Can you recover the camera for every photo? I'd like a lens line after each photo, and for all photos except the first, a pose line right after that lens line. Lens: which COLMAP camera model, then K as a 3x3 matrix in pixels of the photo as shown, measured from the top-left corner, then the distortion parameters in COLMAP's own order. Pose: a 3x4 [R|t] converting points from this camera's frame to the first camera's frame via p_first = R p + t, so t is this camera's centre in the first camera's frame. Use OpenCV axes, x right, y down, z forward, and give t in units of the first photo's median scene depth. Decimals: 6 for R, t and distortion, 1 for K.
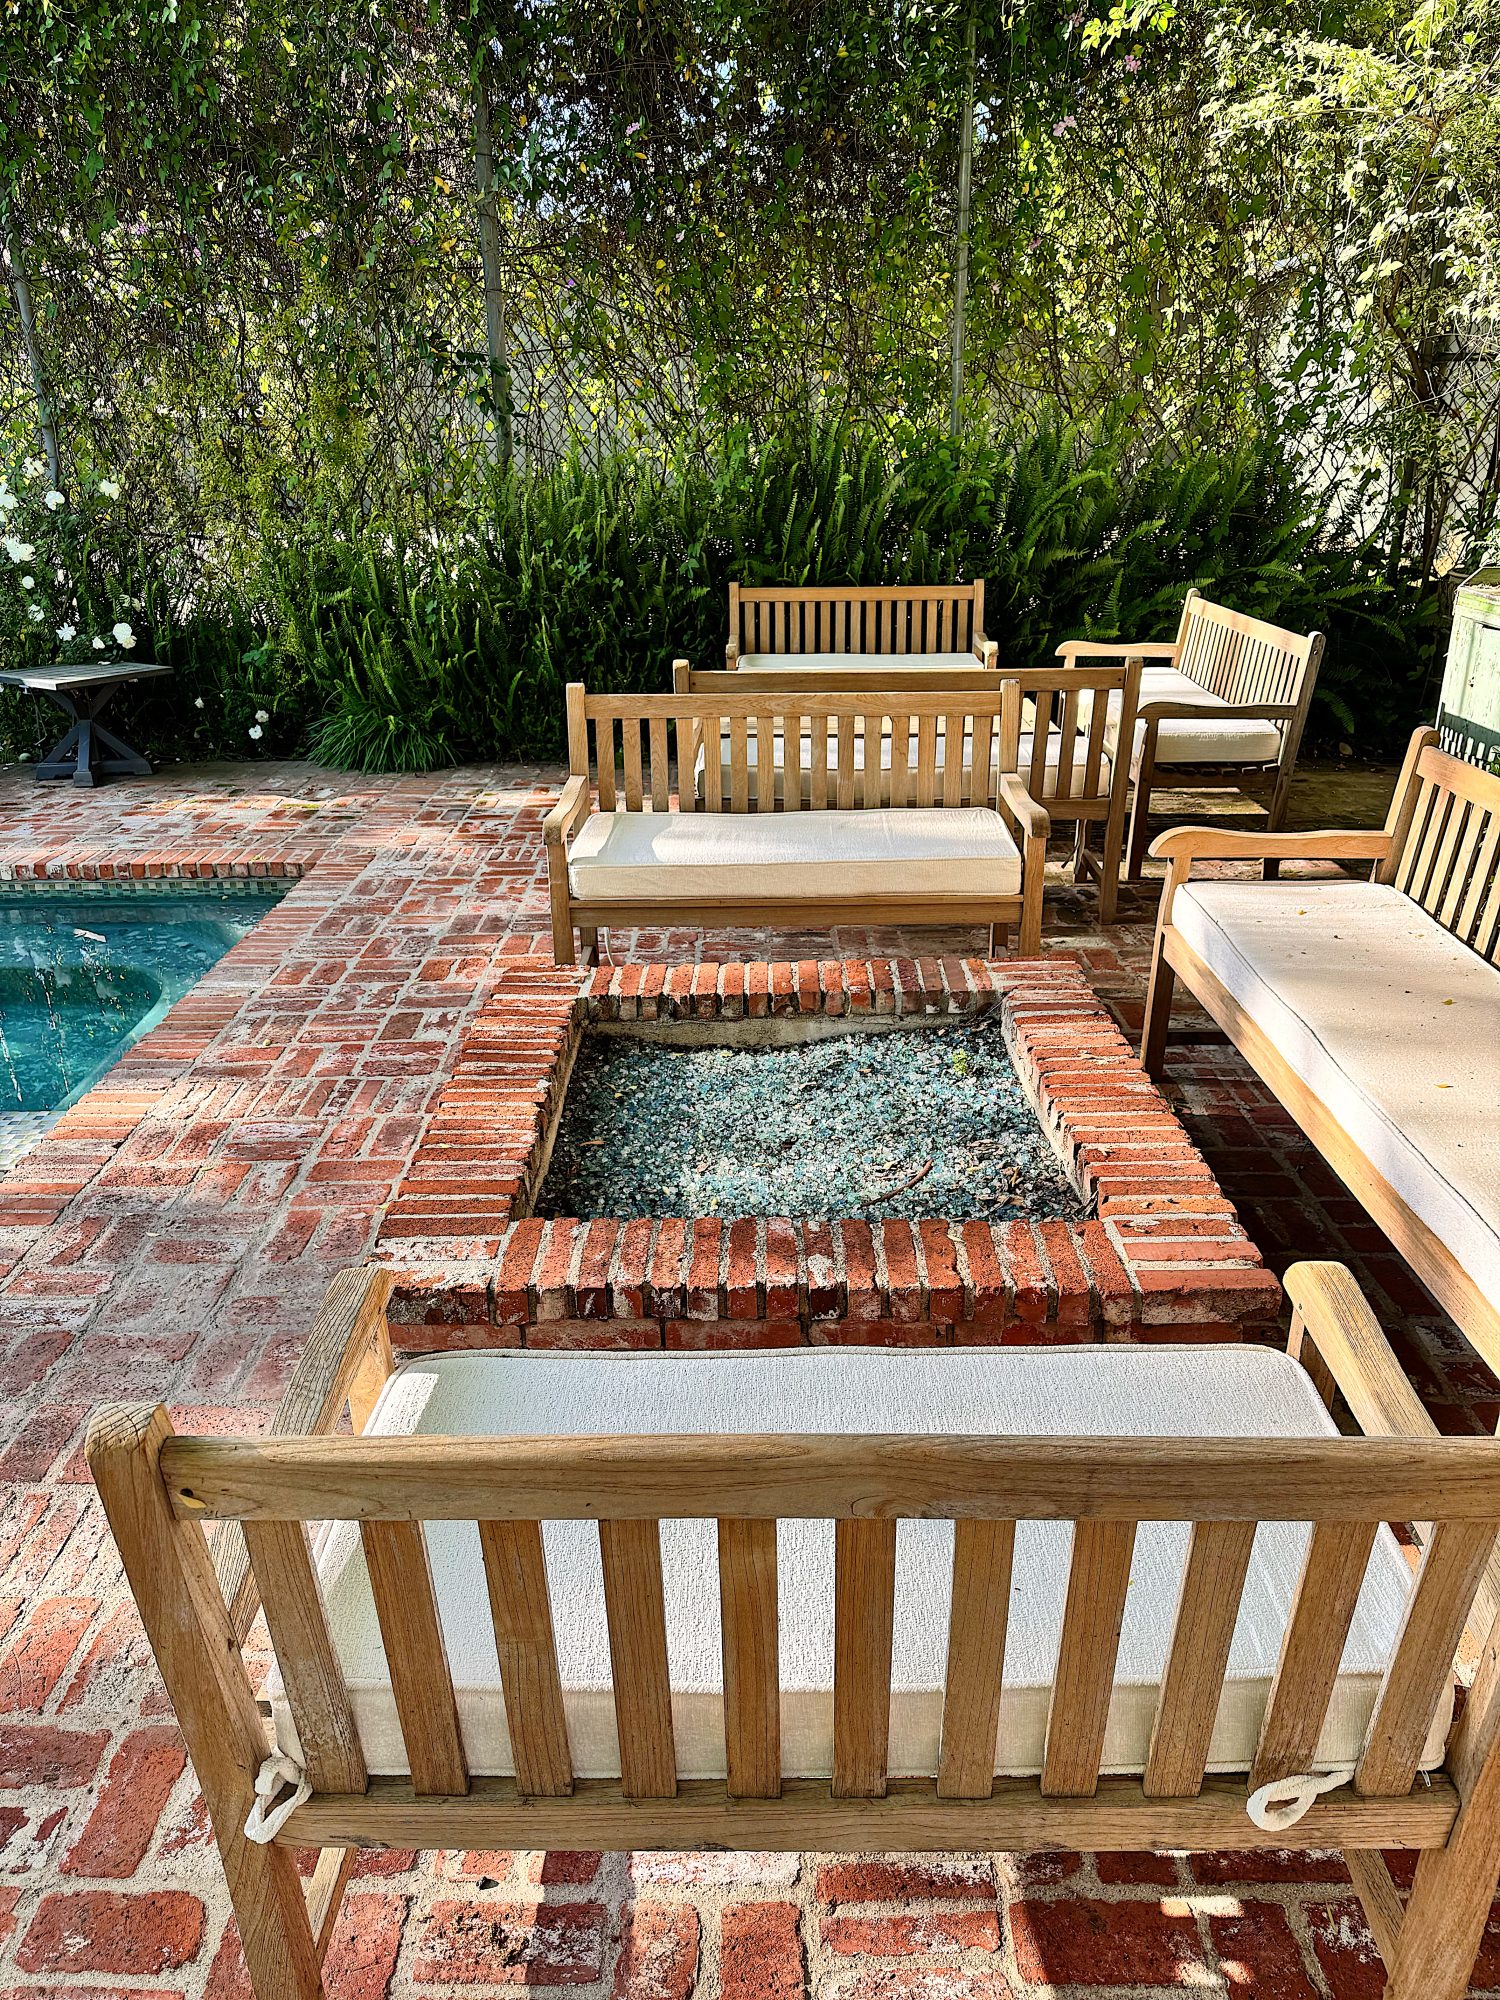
lens RADIAL K [[1369.3, 0, 742.0], [0, 1369.3, 996.9], [0, 0, 1]] dist [0.011142, -0.024138]
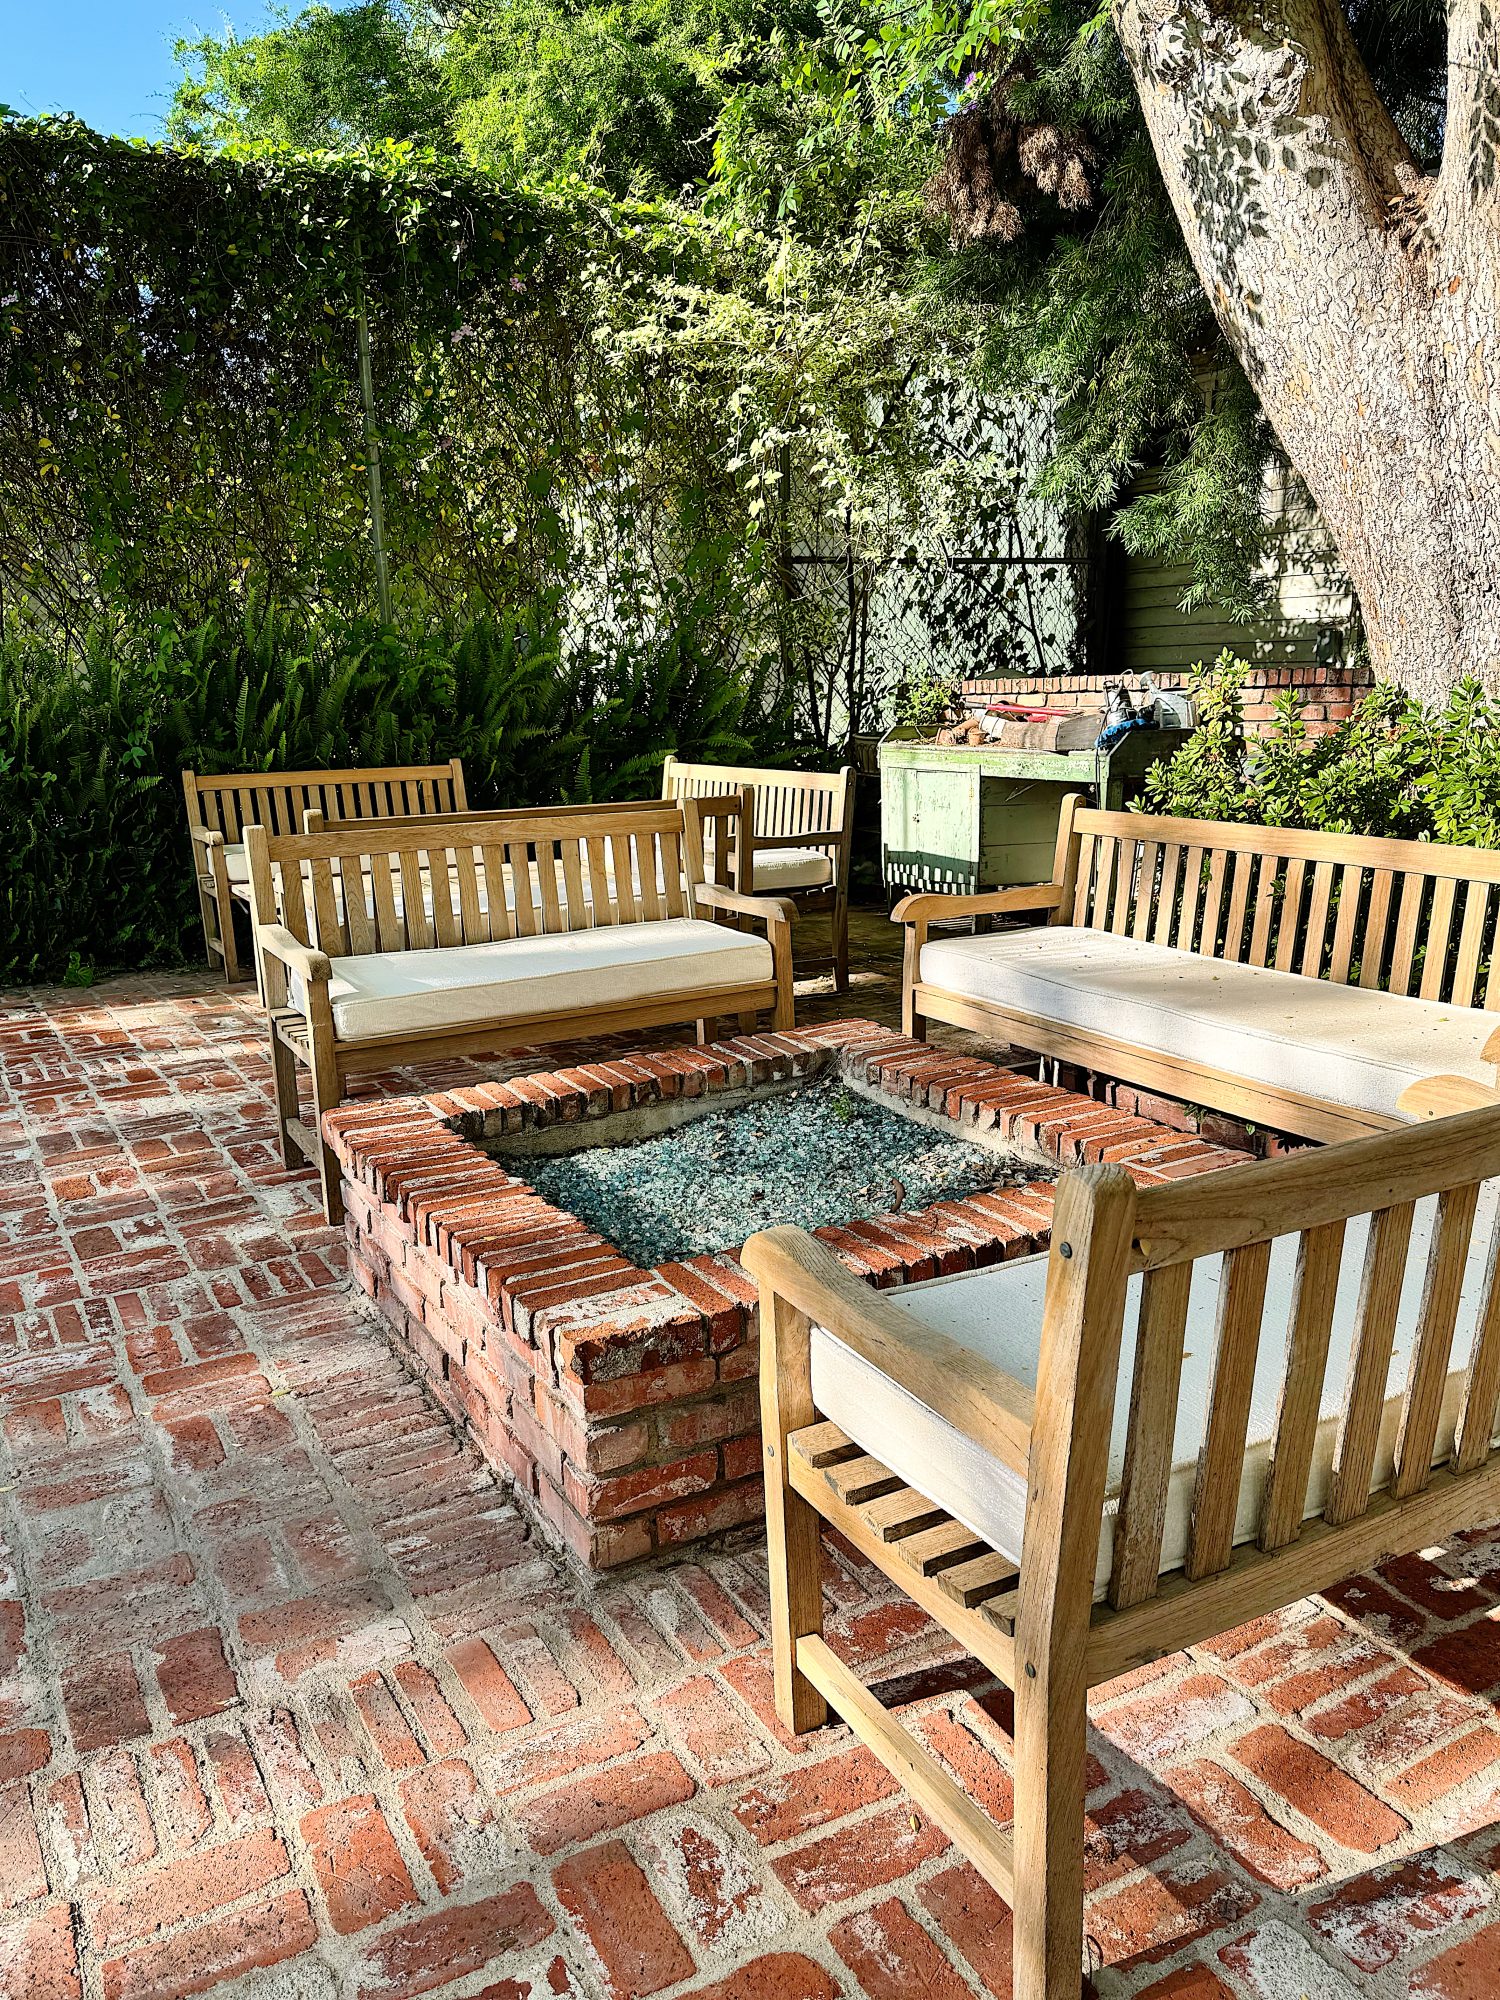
lens RADIAL K [[1486.3, 0, 765.2], [0, 1486.3, 1013.3], [0, 0, 1]] dist [-0.004556, -0.019426]
pose [[0.869424, -0.123470, 0.478390, -0.194389], [0.199541, 0.973539, -0.111378, 0.041942], [-0.451979, 0.192293, 0.871056, 0.012828]]
